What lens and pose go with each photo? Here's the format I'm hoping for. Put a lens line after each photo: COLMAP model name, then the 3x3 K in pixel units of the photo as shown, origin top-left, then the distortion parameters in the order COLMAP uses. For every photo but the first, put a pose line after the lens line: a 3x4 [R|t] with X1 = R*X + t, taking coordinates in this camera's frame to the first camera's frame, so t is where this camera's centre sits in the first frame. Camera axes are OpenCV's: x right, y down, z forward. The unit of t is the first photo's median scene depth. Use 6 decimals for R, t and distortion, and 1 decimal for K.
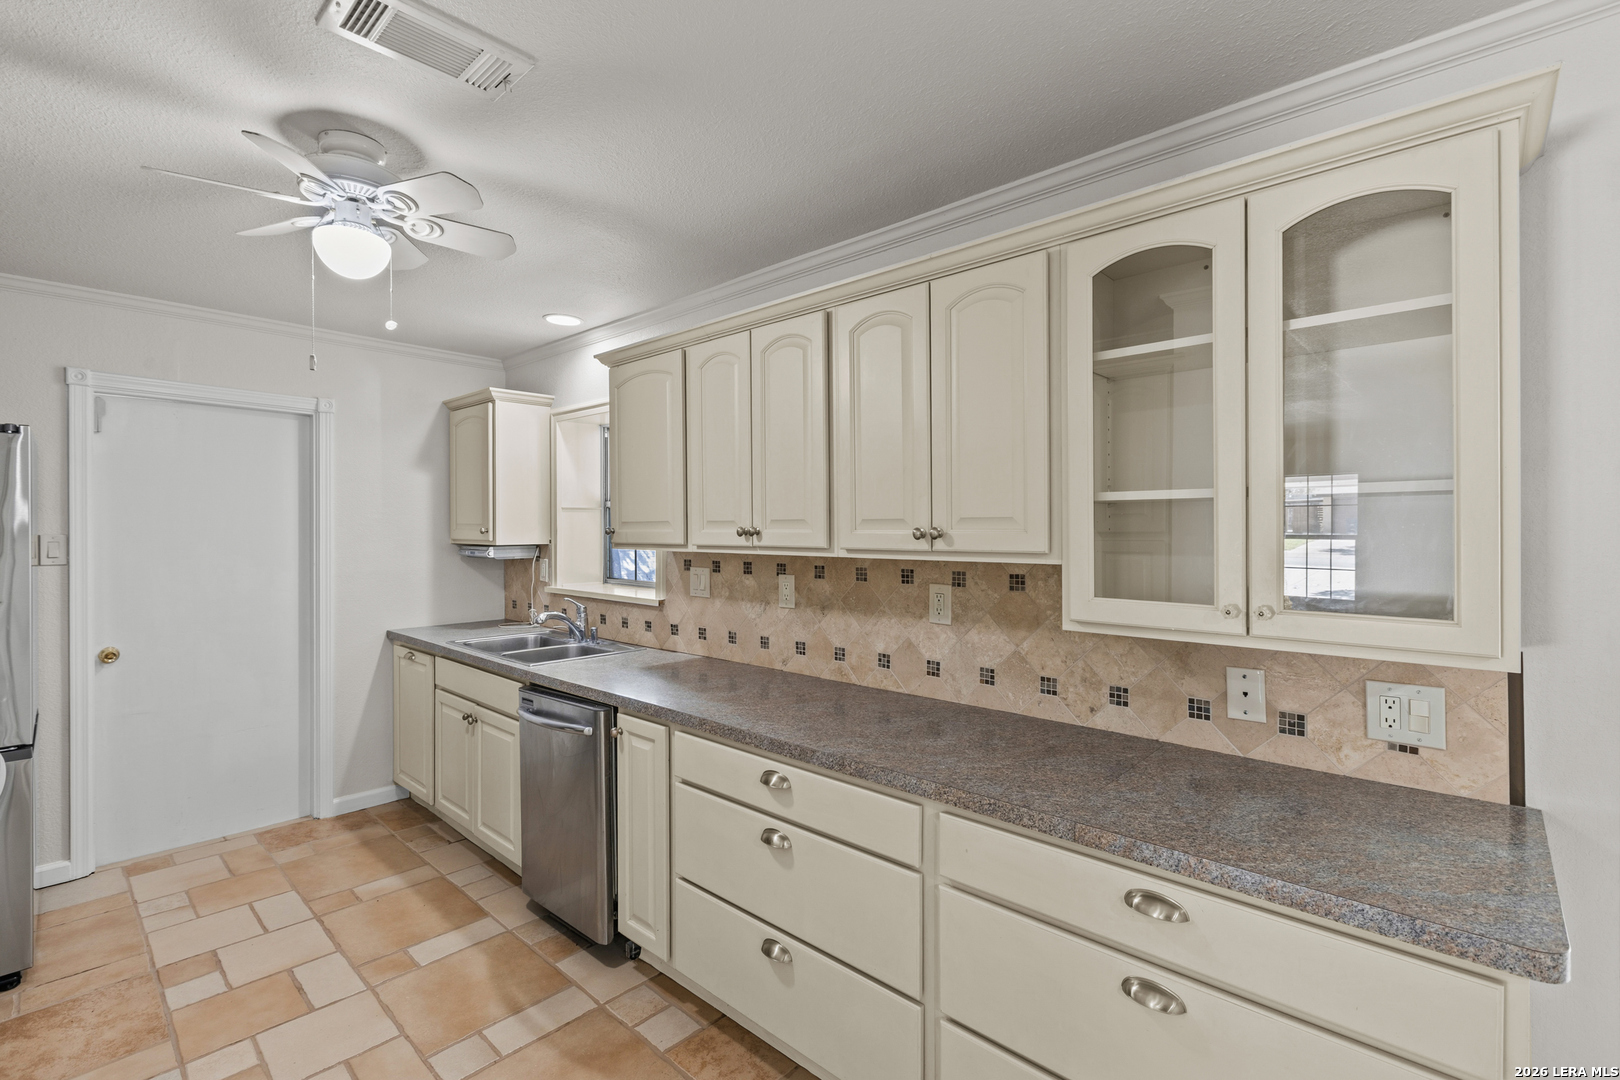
lens RADIAL K [[727.5, 0, 799.8], [0, 727.5, 526.0], [0, 0, 1]] dist [-0.002811, -0.001098]
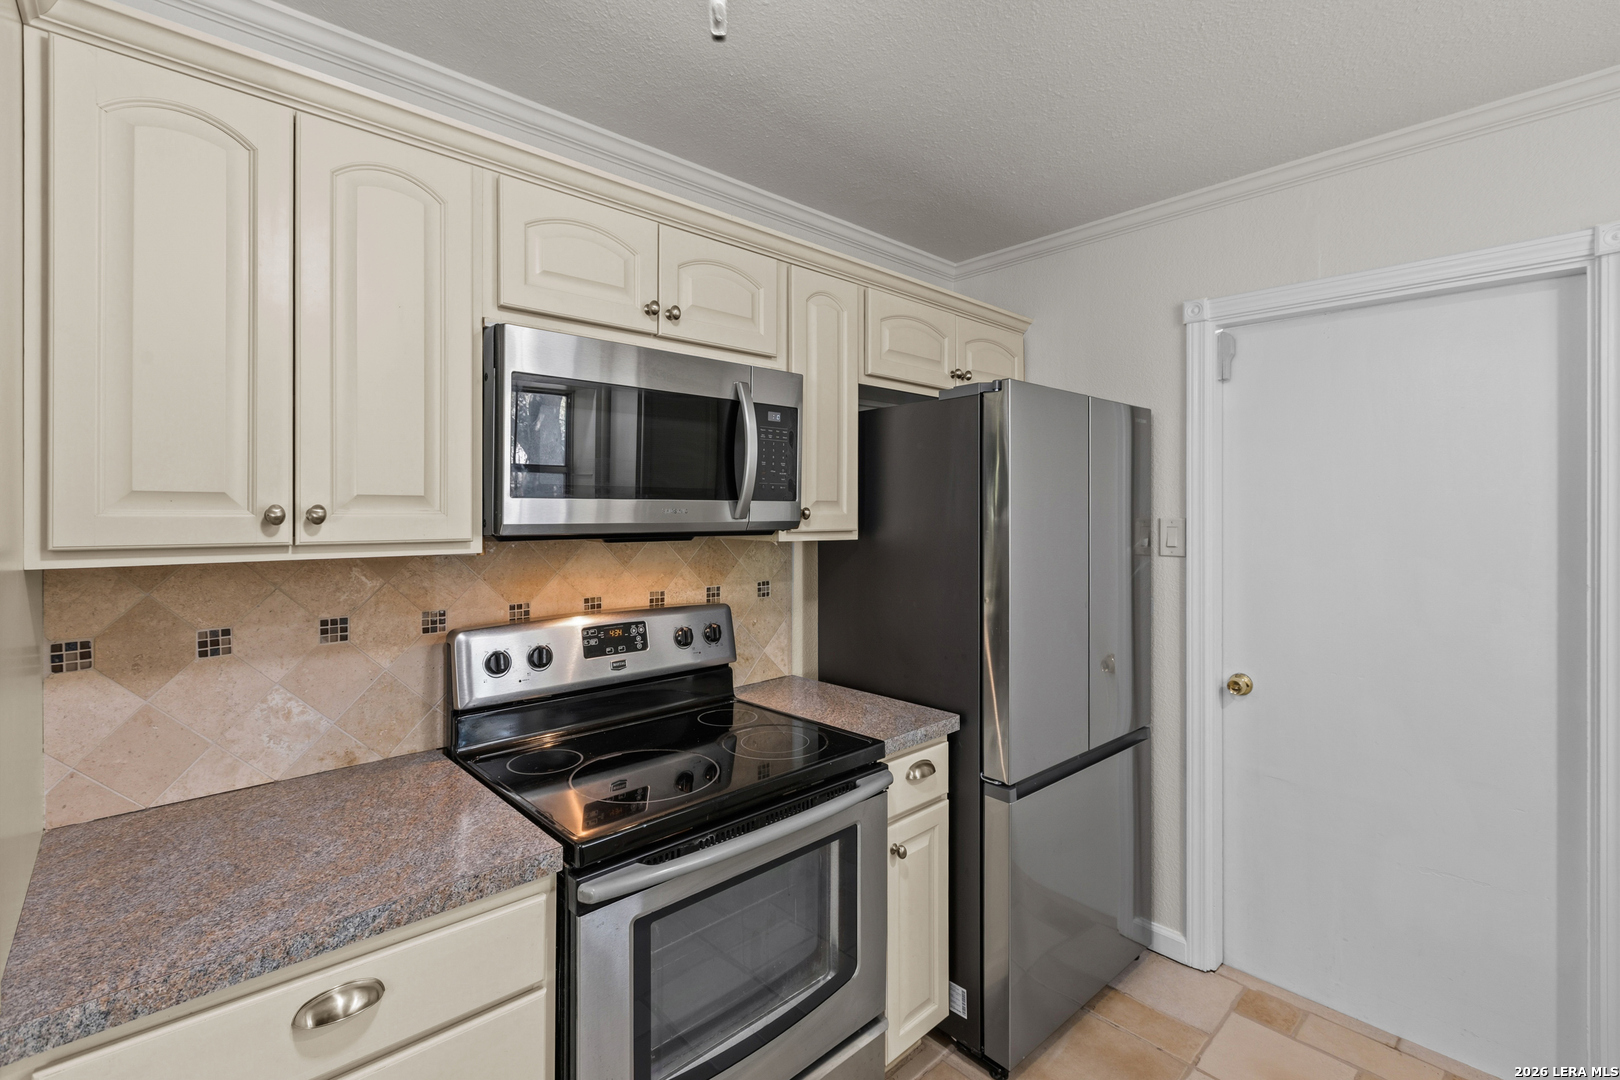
lens RADIAL K [[727.5, 0, 765.4], [0, 727.5, 513.9], [0, 0, 1]] dist [-0.002811, -0.001098]
pose [[-0.081622, 0.002045, -0.996661, -0.278342], [0.000561, 0.999998, 0.002006, 0.007679], [0.996663, -0.000395, -0.081623, 0.867053]]
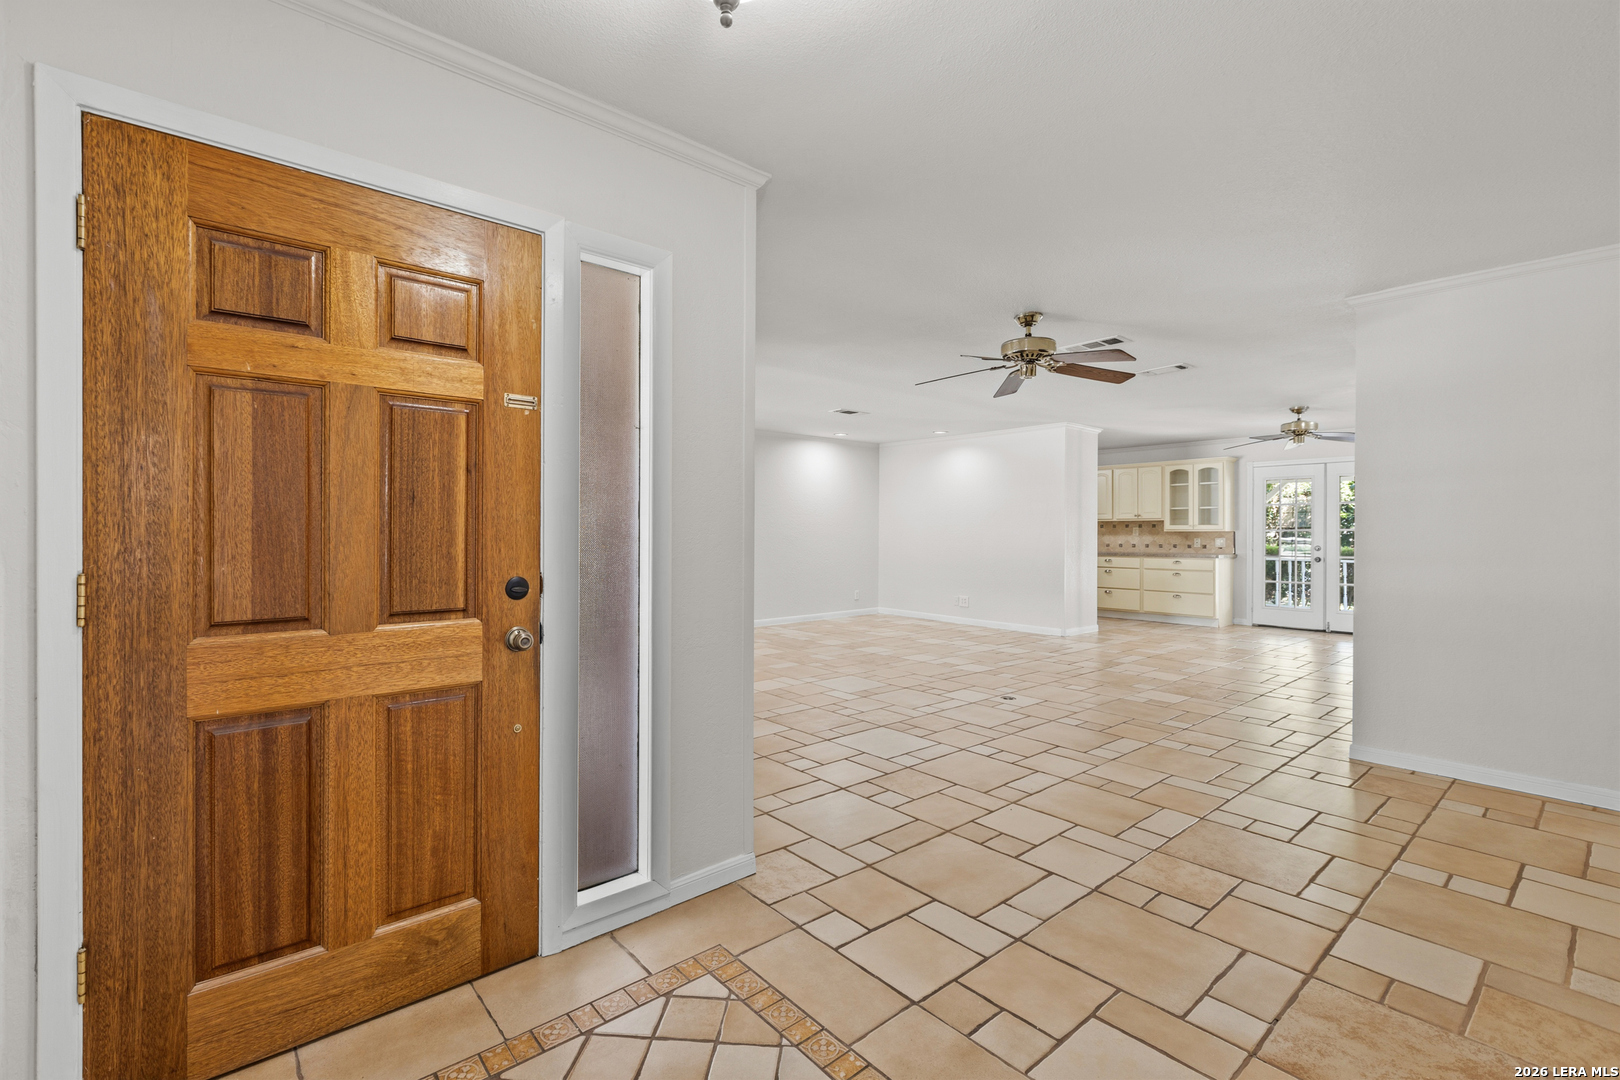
lens RADIAL K [[727.5, 0, 812.2], [0, 727.5, 532.3], [0, 0, 1]] dist [-0.002811, -0.001098]
pose [[0.995270, 0.003987, -0.097069, -1.315566], [-0.003307, 0.999969, 0.007157, 0.083449], [0.097095, -0.006802, 0.995252, -3.551640]]
